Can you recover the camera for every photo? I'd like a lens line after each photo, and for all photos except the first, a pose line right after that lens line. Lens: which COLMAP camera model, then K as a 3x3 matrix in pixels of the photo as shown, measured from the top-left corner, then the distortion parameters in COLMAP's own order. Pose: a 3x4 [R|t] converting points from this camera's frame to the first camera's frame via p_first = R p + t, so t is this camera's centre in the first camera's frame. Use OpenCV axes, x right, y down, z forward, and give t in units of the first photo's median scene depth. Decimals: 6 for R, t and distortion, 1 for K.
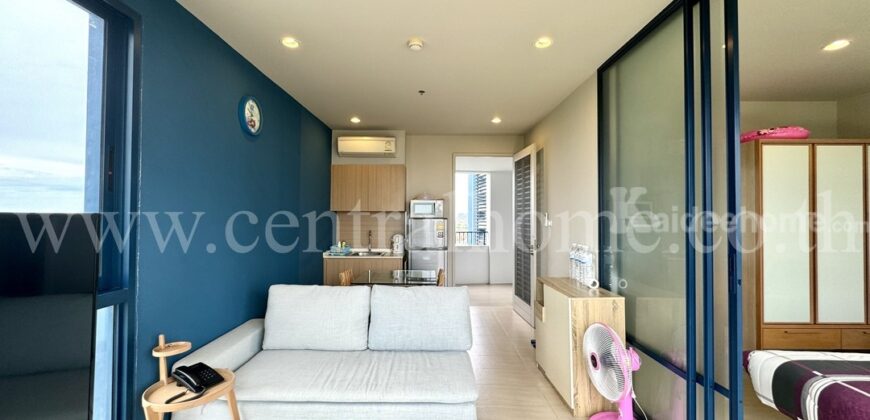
lens RADIAL K [[350.0, 0, 433.5], [0, 350.0, 209.8], [0, 0, 1]] dist [-0.000250, 0.000211]
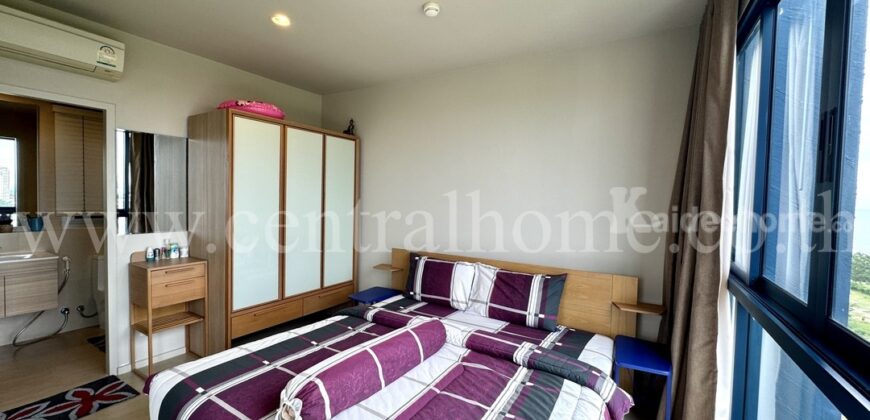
lens RADIAL K [[350.0, 0, 433.5], [0, 350.0, 209.8], [0, 0, 1]] dist [-0.000250, 0.000211]
pose [[0.524036, -0.020275, 0.851455, 0.451100], [-0.036712, 0.998250, 0.046365, -0.005517], [-0.850905, -0.055555, 0.522374, 0.088085]]
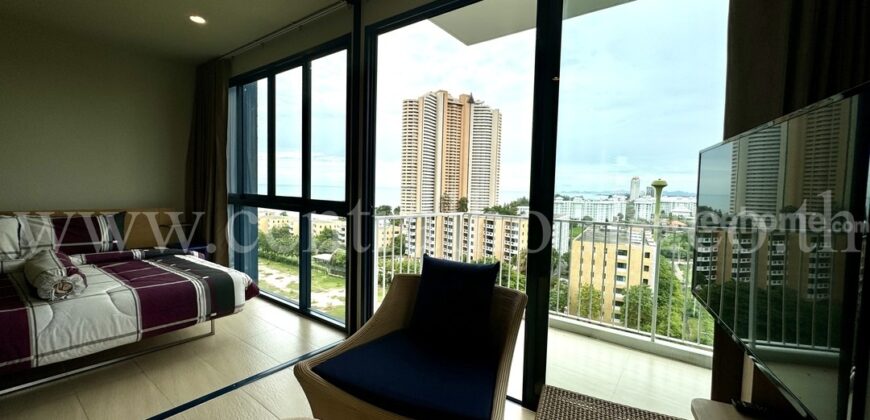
lens RADIAL K [[350.0, 0, 433.5], [0, 350.0, 209.8], [0, 0, 1]] dist [-0.000250, 0.000211]
pose [[-0.800830, -0.059809, 0.595897, -0.225977], [-0.039655, 0.998113, 0.046886, 0.073518], [-0.597577, 0.013917, -0.801691, 0.581946]]
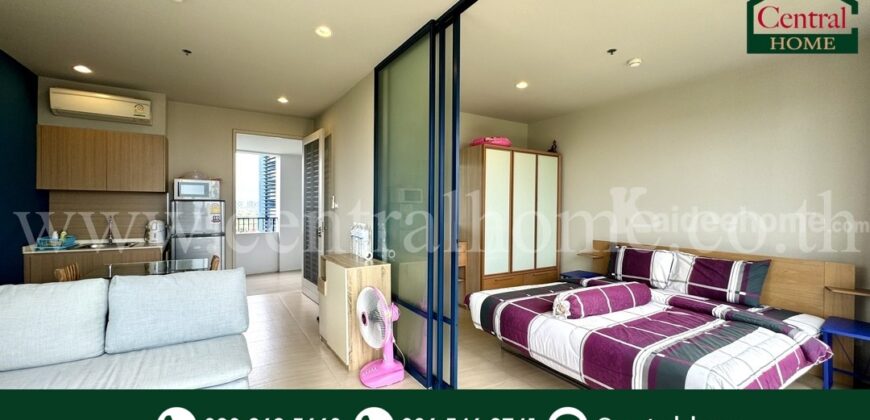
lens RADIAL K [[350.0, 0, 433.5], [0, 350.0, 209.8], [0, 0, 1]] dist [-0.000250, 0.000211]
pose [[0.847804, -0.002617, 0.530303, 0.026639], [-0.014149, 0.999520, 0.027554, 0.023839], [-0.530120, -0.030863, 0.847360, -0.076681]]
